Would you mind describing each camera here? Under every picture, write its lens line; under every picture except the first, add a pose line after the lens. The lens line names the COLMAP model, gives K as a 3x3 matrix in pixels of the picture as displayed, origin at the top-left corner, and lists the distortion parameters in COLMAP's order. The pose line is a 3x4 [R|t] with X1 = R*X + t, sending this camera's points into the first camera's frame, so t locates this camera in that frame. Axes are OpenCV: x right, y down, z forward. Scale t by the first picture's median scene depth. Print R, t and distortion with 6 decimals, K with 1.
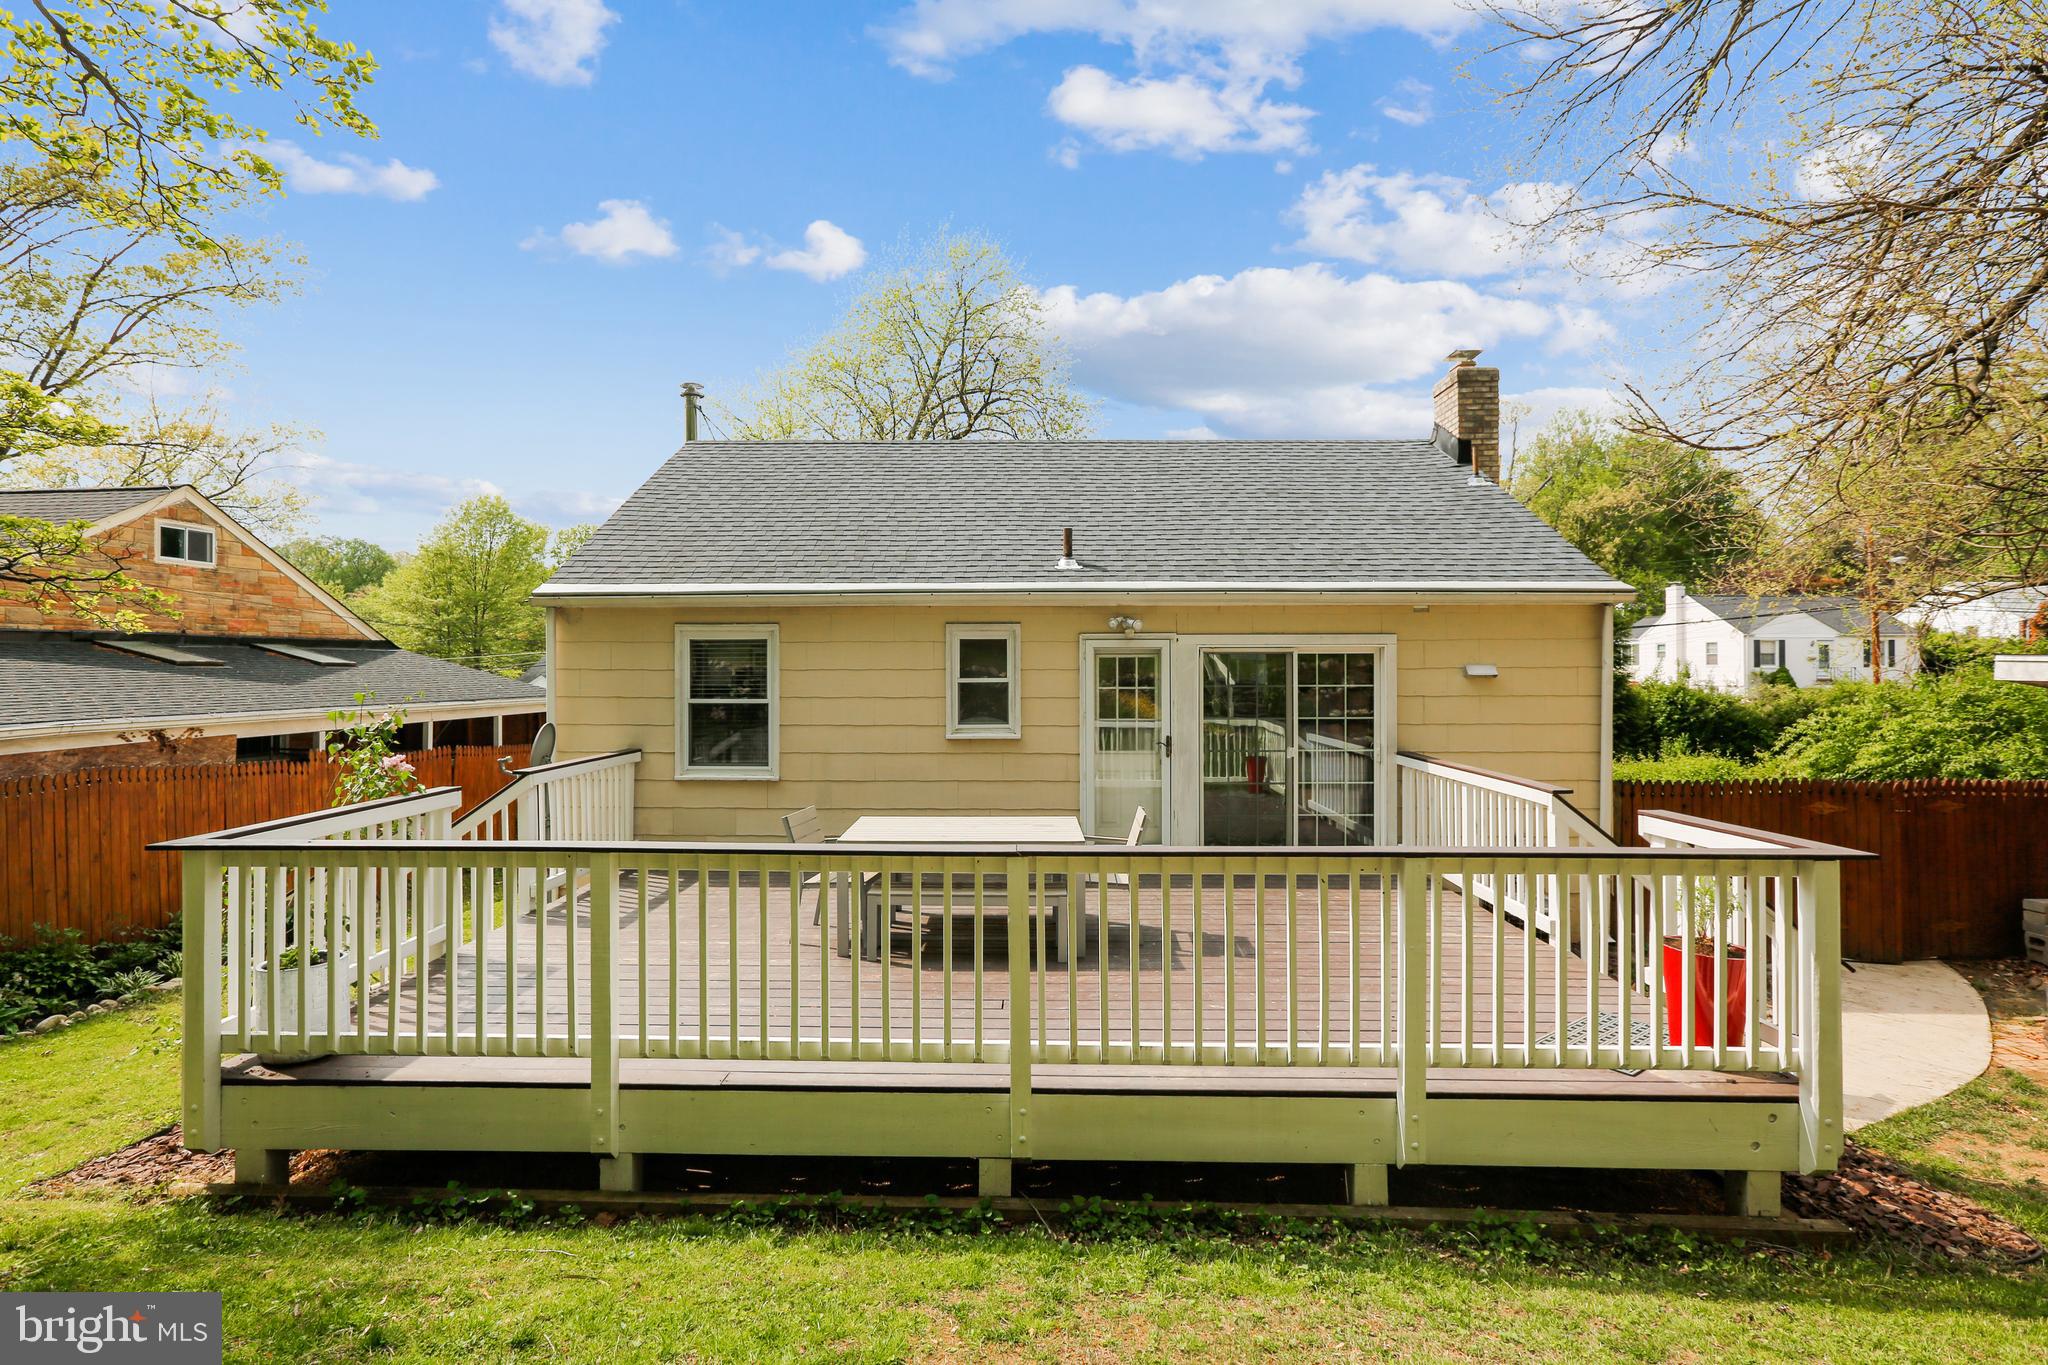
lens RADIAL K [[948.9, 0, 1024.0], [0, 948.9, 682.5], [0, 0, 1]] dist [0.016139, 0.001251]
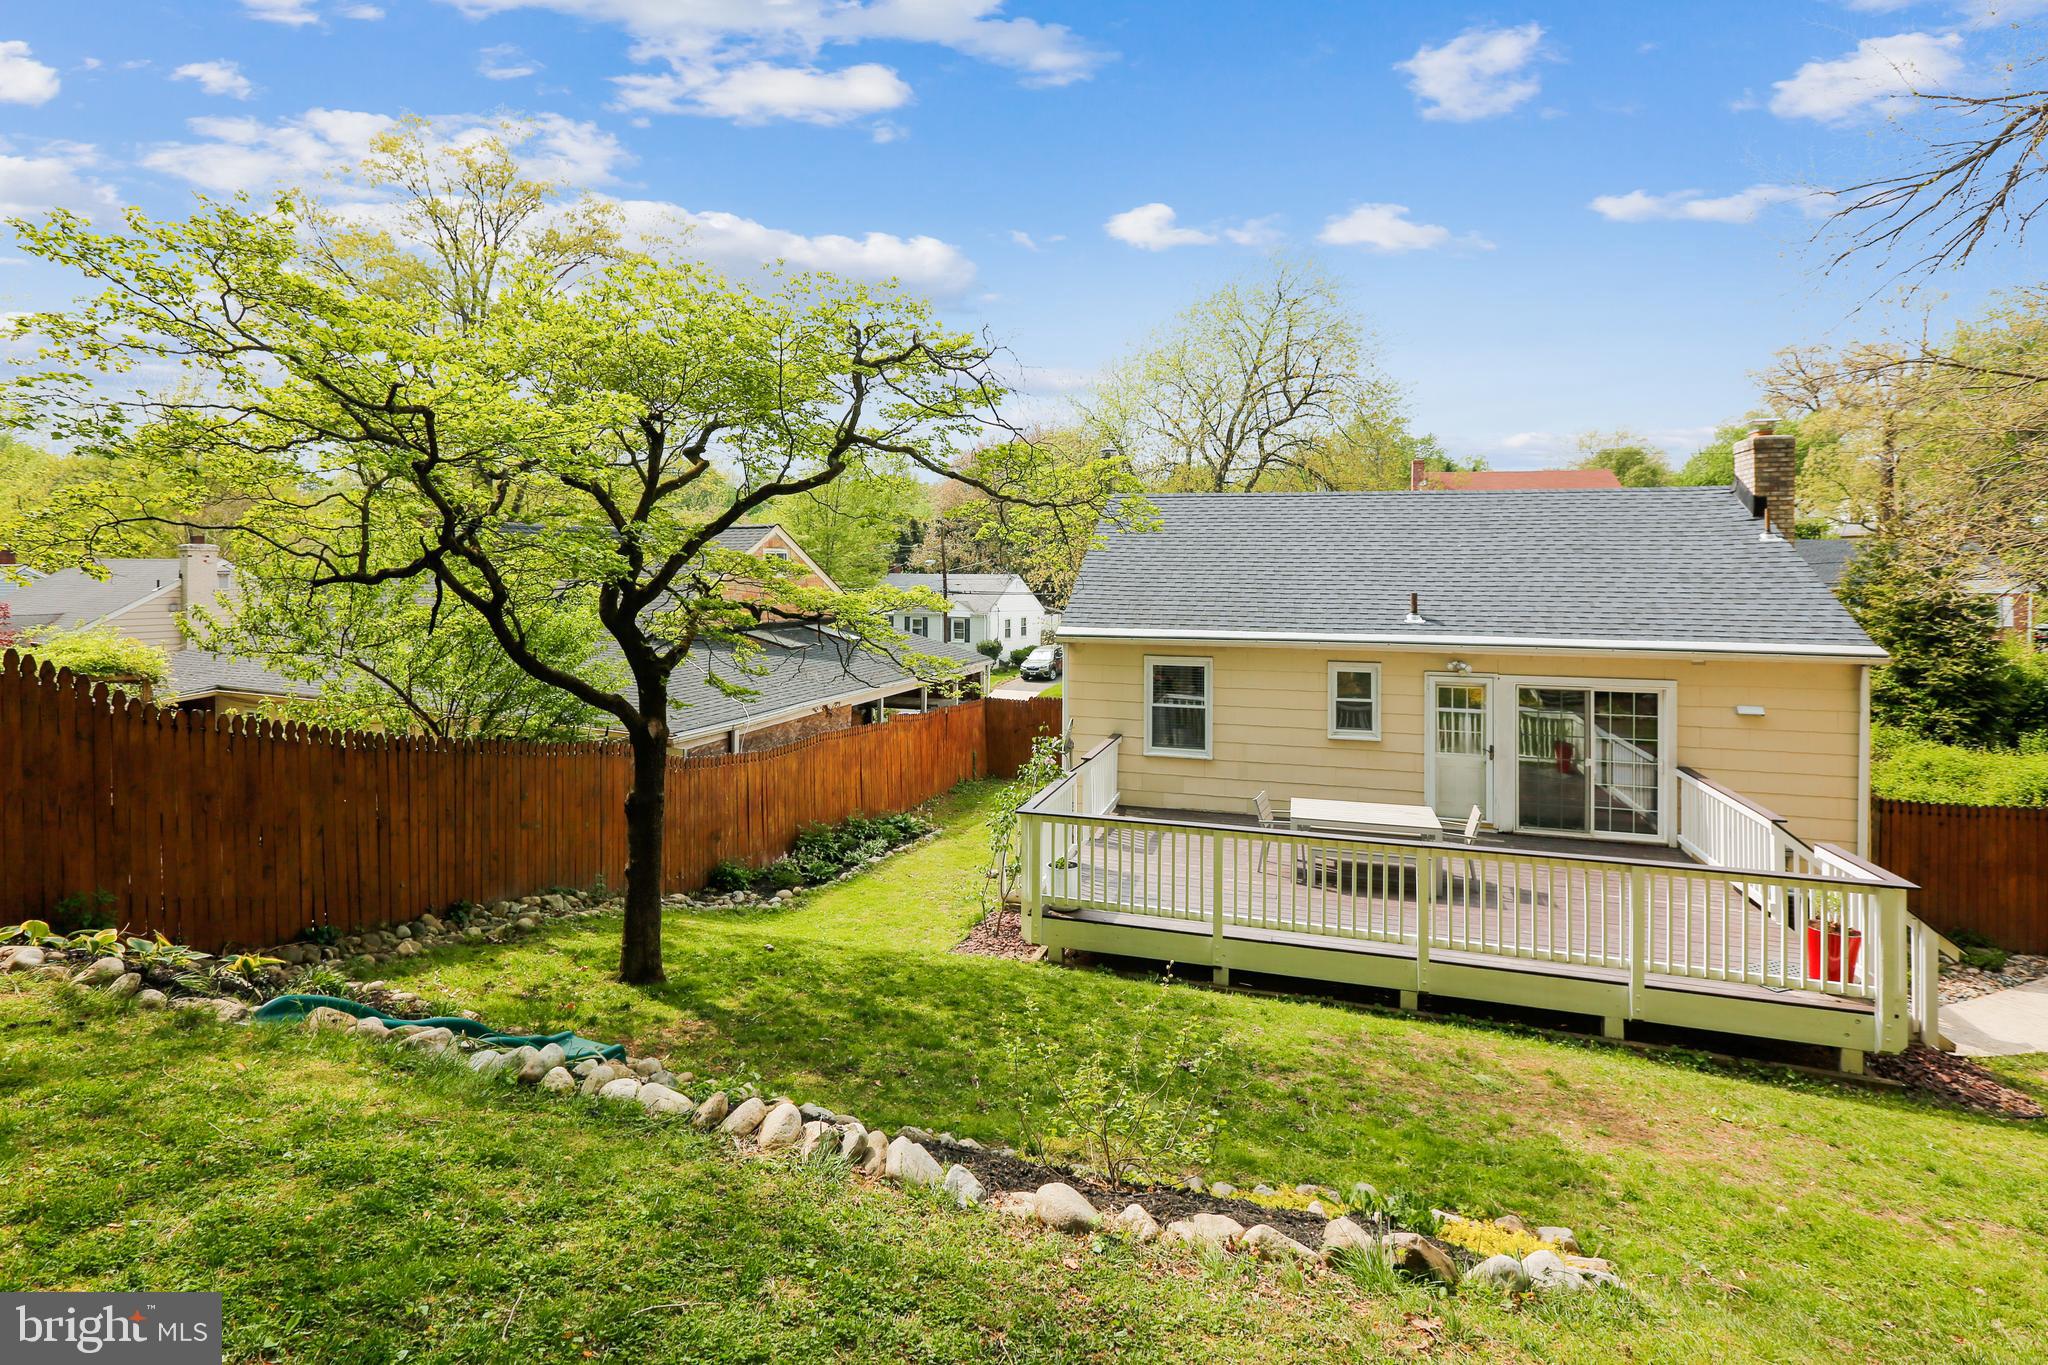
lens RADIAL K [[962.3, 0, 1032.1], [0, 962.3, 592.0], [0, 0, 1]] dist [0.025419, 0.000513]
pose [[0.962154, 0.007359, -0.272406, -0.116835], [-0.006600, 0.999971, 0.003702, -0.174435], [0.272426, -0.001764, 0.962175, -0.586008]]
